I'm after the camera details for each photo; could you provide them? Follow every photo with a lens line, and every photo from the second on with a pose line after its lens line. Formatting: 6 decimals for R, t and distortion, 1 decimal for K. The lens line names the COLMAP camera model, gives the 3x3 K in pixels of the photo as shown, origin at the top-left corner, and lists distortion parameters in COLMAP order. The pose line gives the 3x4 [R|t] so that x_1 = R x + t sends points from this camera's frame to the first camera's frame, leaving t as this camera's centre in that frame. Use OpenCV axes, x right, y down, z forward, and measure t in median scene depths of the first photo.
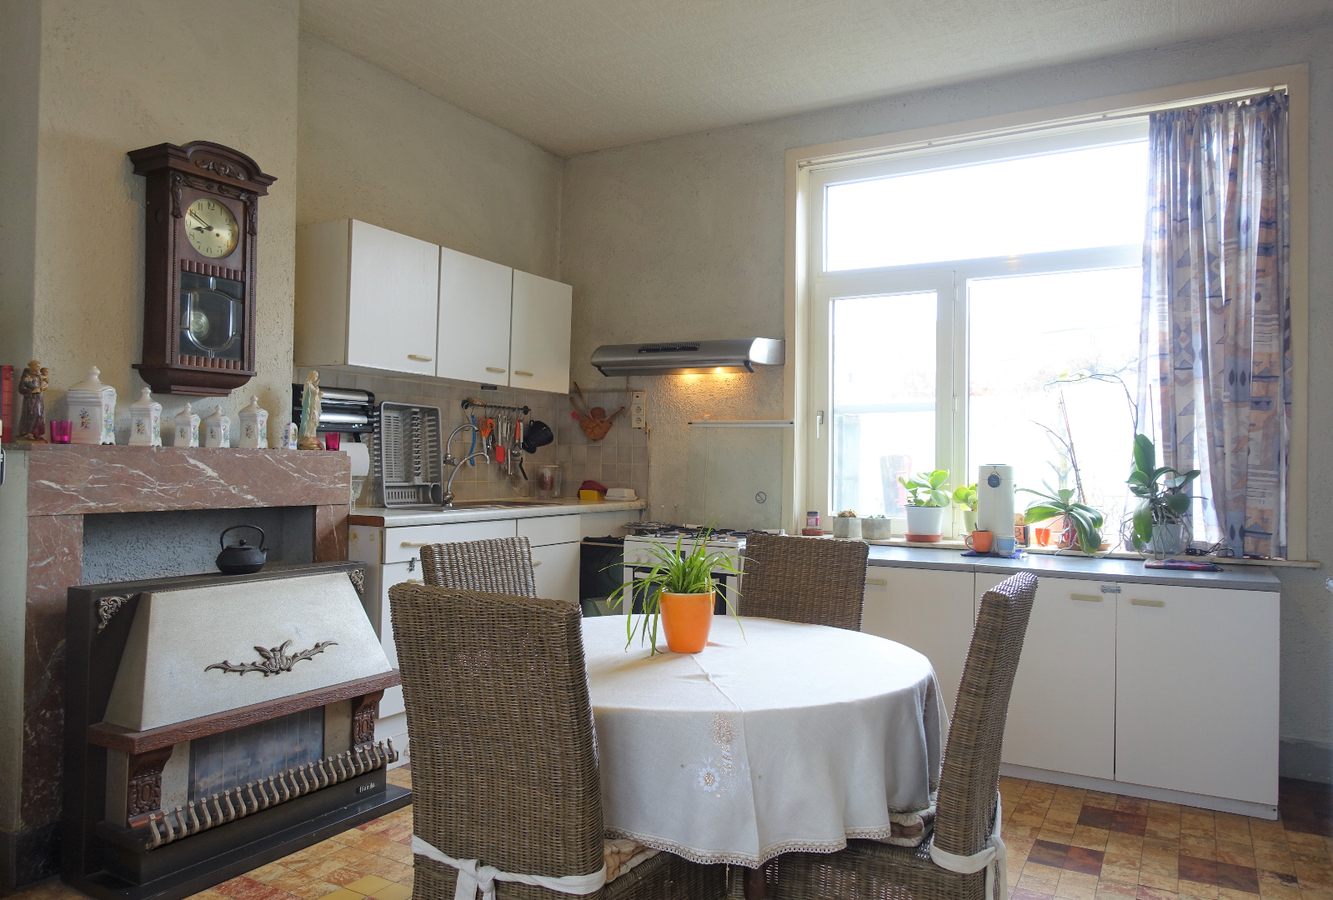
lens RADIAL K [[958.0, 0, 665.4], [0, 958.0, 444.0], [0, 0, 1]] dist [-0.010087, -0.000645]
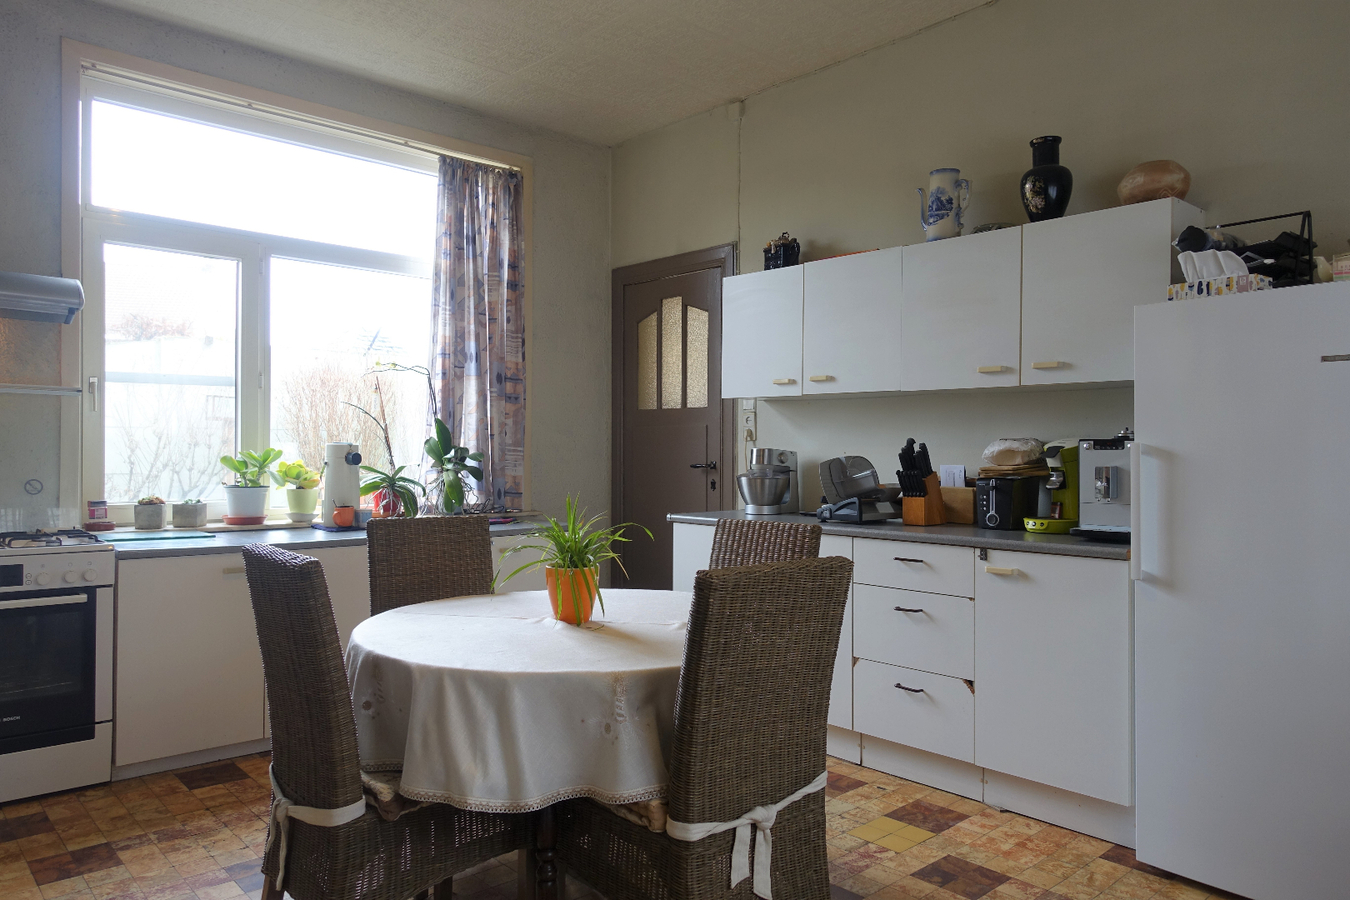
lens RADIAL K [[933.8, 0, 673.7], [0, 933.8, 455.8], [0, 0, 1]] dist [0.000150, 0.002914]
pose [[0.295972, -0.008325, 0.955160, -0.553552], [-0.014932, 0.999800, 0.013341, 0.017379], [-0.955080, -0.018211, 0.295788, 0.362520]]
